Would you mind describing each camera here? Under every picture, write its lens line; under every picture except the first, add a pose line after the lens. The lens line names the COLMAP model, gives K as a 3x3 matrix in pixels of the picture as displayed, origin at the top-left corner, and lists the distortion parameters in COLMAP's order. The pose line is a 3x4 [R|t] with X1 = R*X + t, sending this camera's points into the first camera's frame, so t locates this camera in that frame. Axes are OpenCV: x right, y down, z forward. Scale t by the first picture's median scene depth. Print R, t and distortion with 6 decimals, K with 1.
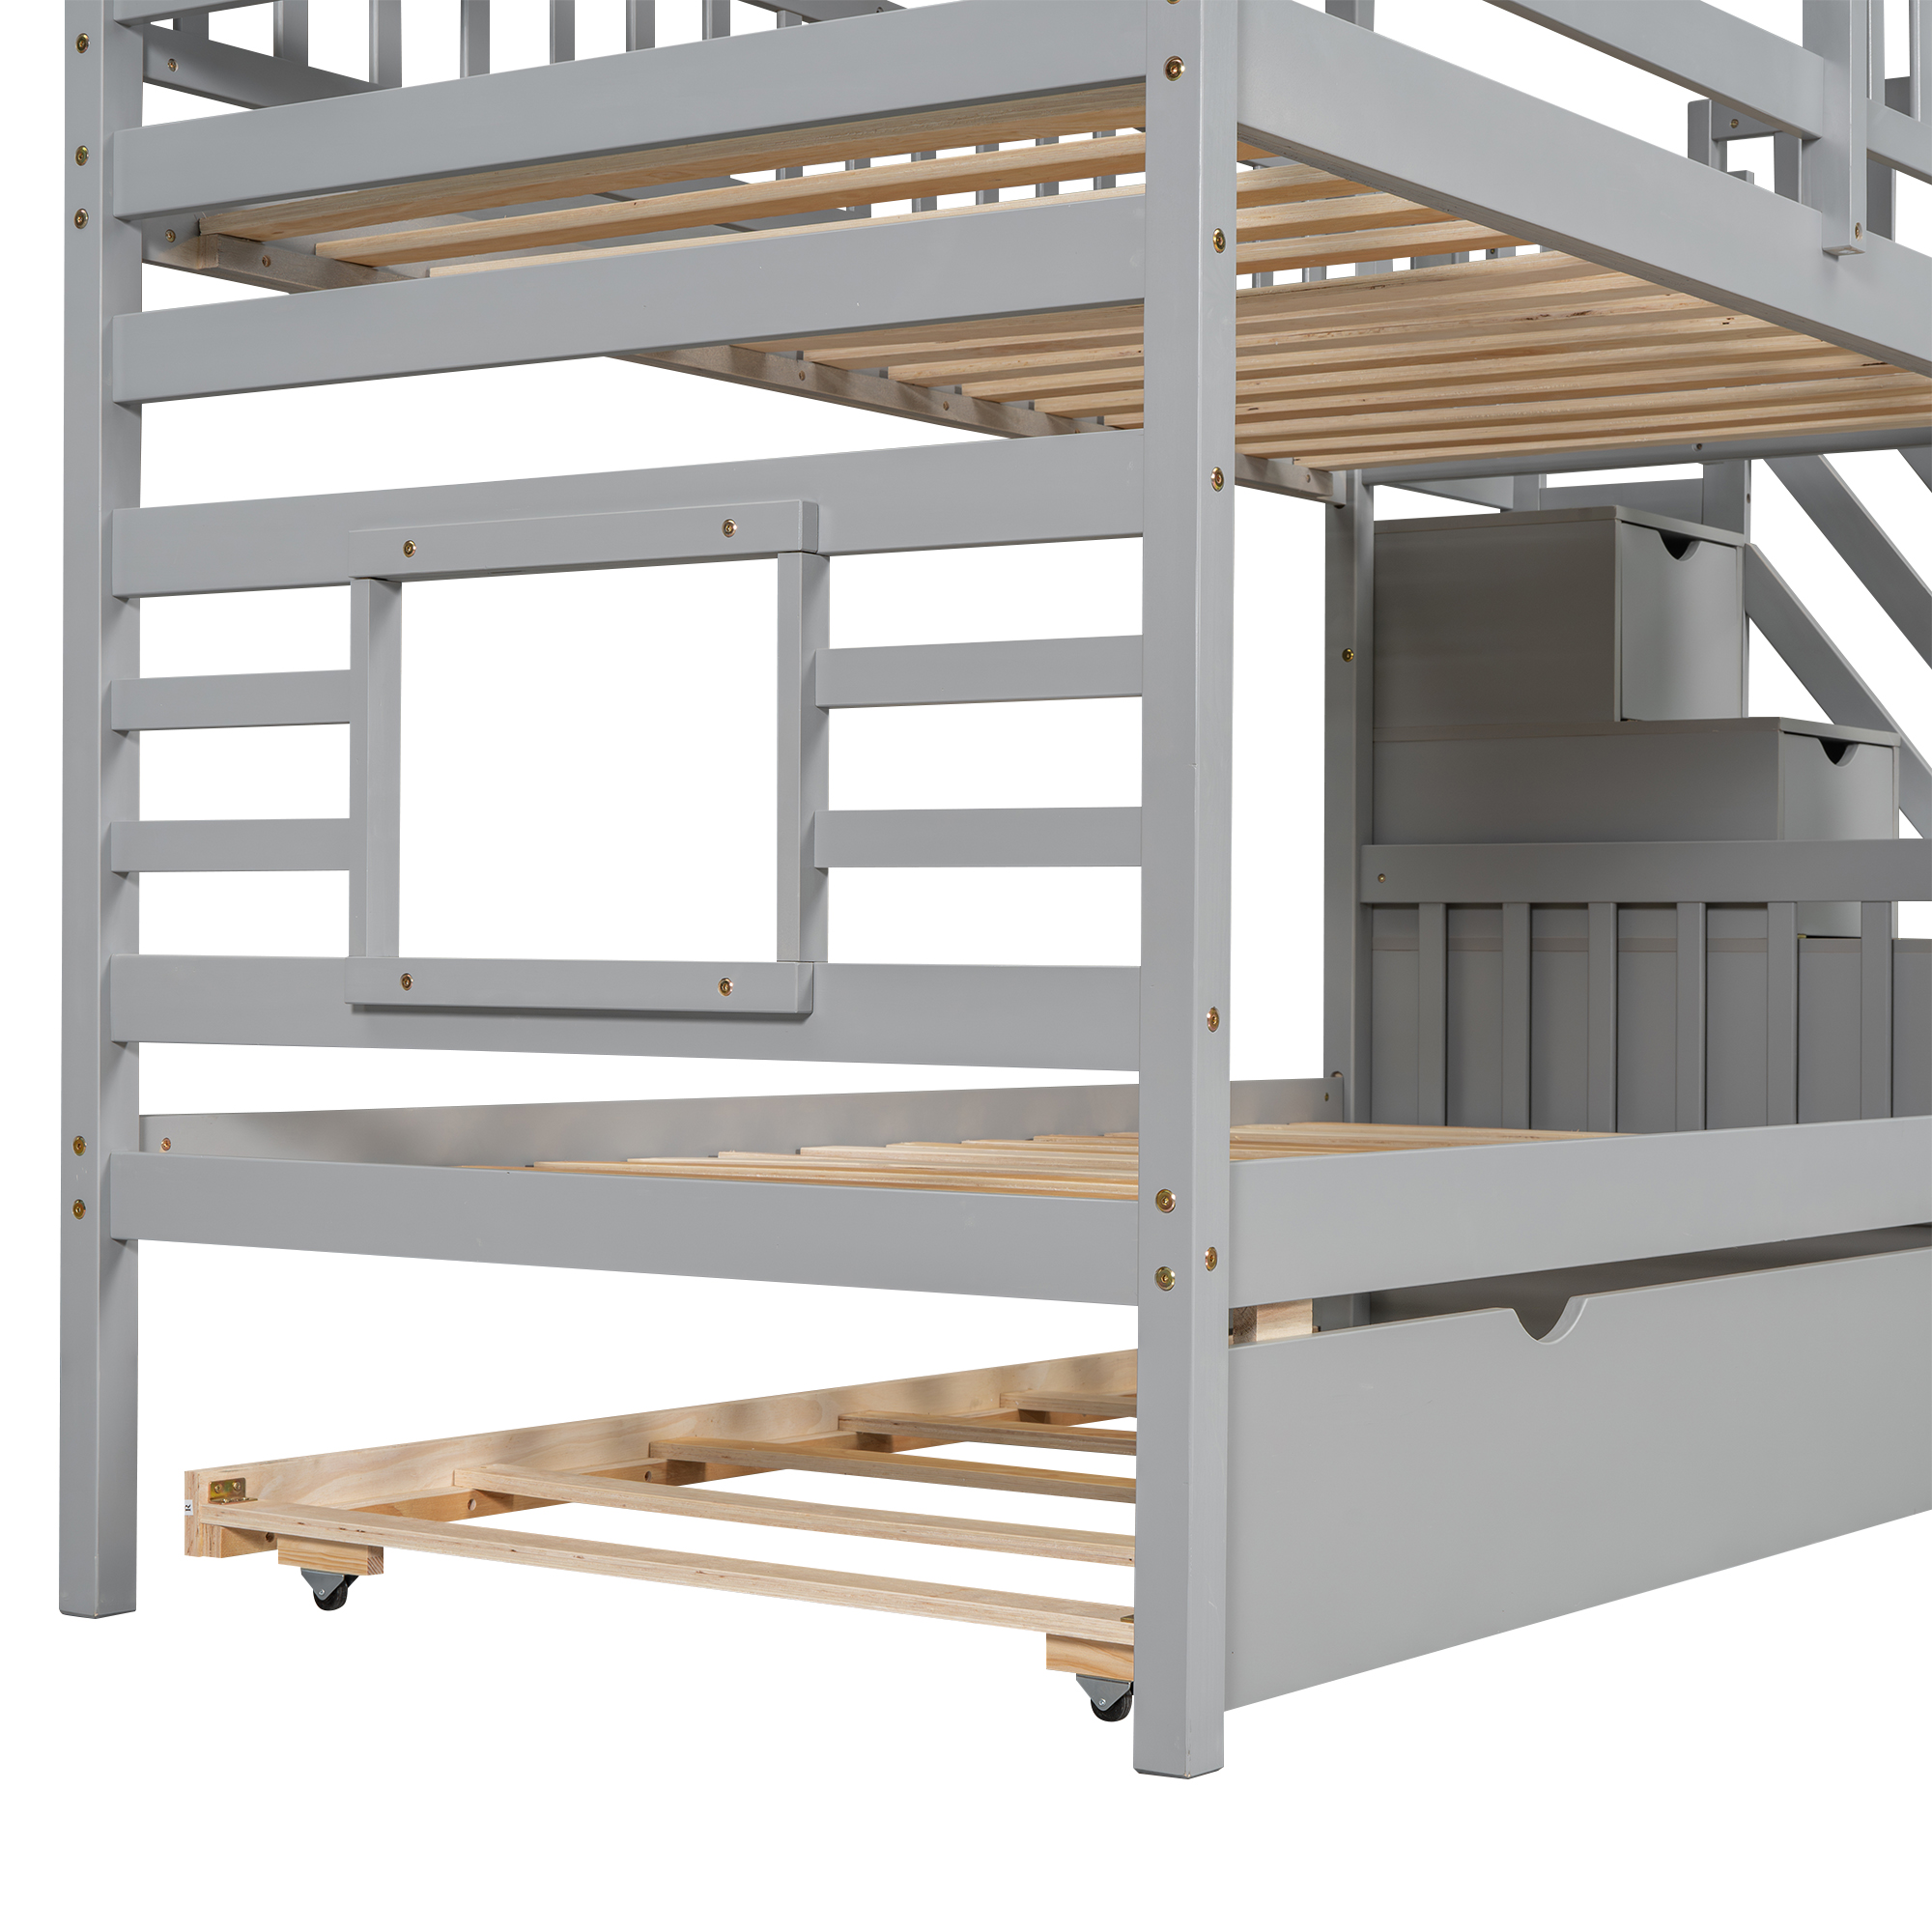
lens RADIAL K [[4080.6, 0, 968.9], [0, 4080.6, 885.2], [0, 0, 1]] dist [0.032879, -0.682024]
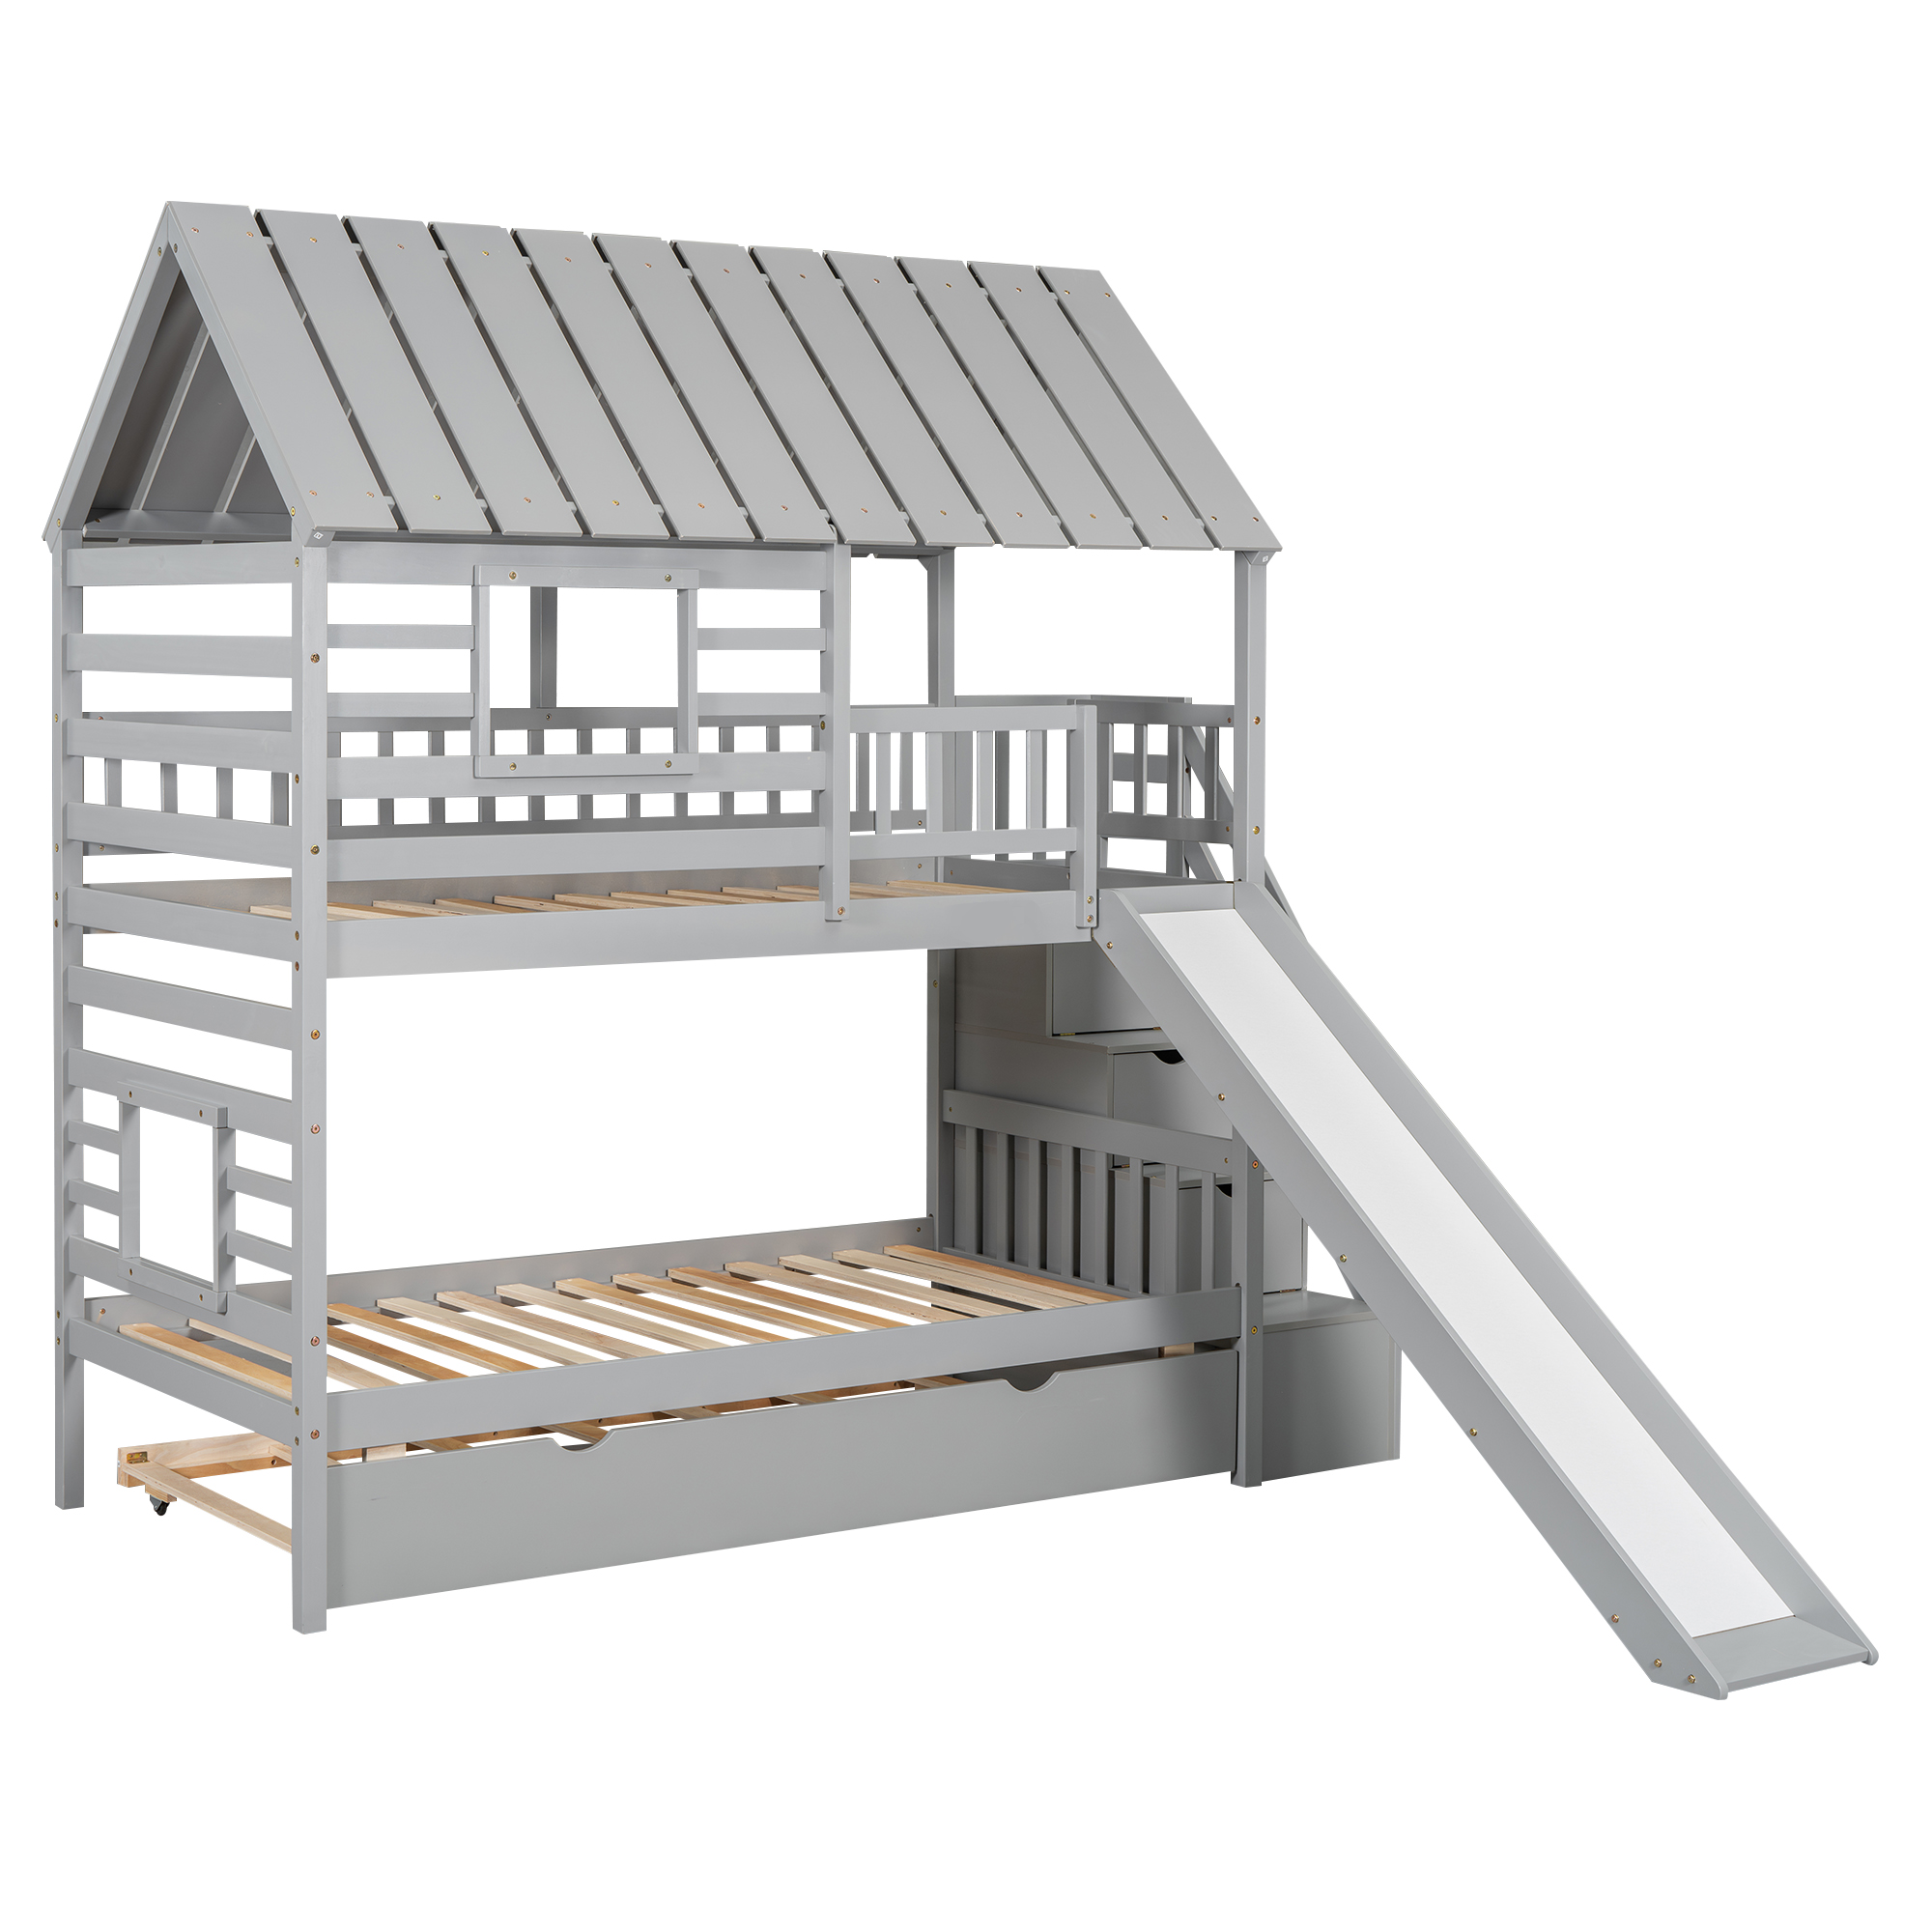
lens RADIAL K [[3783.4, 0, 966.0], [0, 3783.4, 966.0], [0, 0, 1]] dist [-0.049030, -0.500465]
pose [[0.946982, 0.032342, -0.319655, 0.889623], [0.000603, 0.994740, 0.102430, -0.329325], [0.321287, -0.097192, 0.941981, -0.786959]]
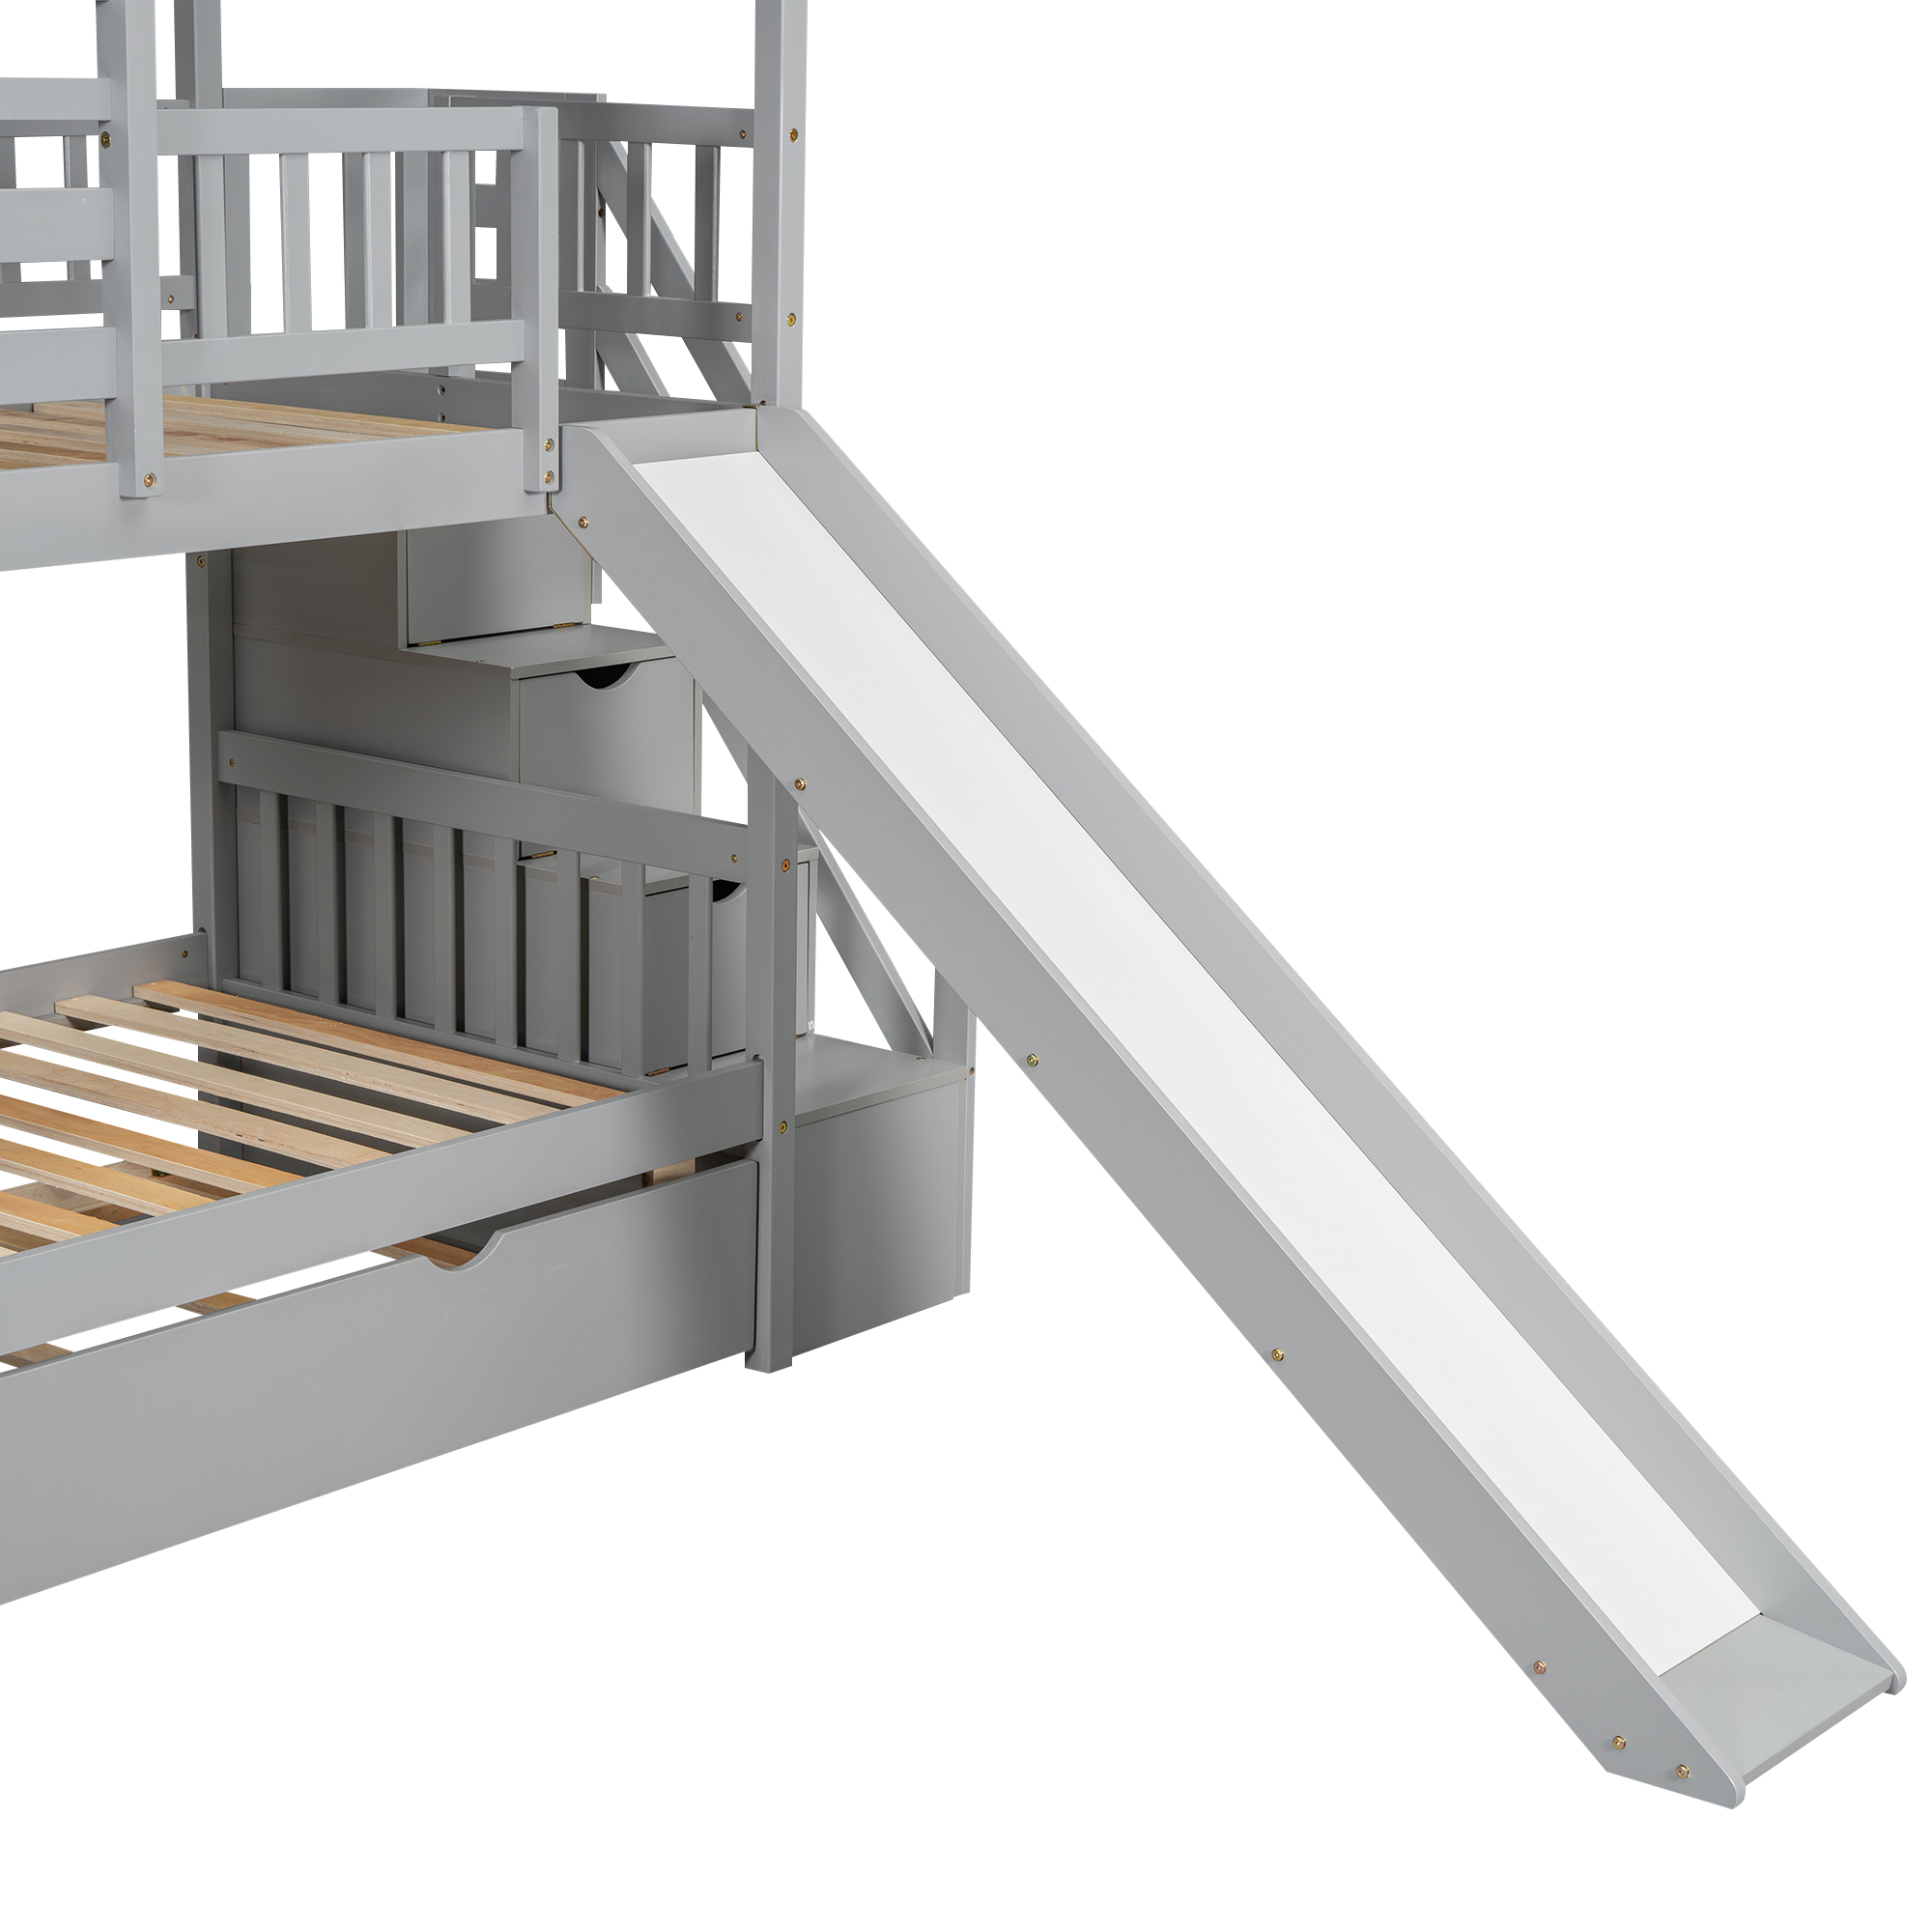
lens RADIAL K [[4080.6, 0, 968.9], [0, 4080.6, 885.2], [0, 0, 1]] dist [0.032879, -0.682024]
pose [[0.997236, 0.033647, -0.066245, 0.527730], [-0.018642, 0.976375, 0.215278, -0.300244], [0.071923, -0.213448, 0.974303, -0.124662]]
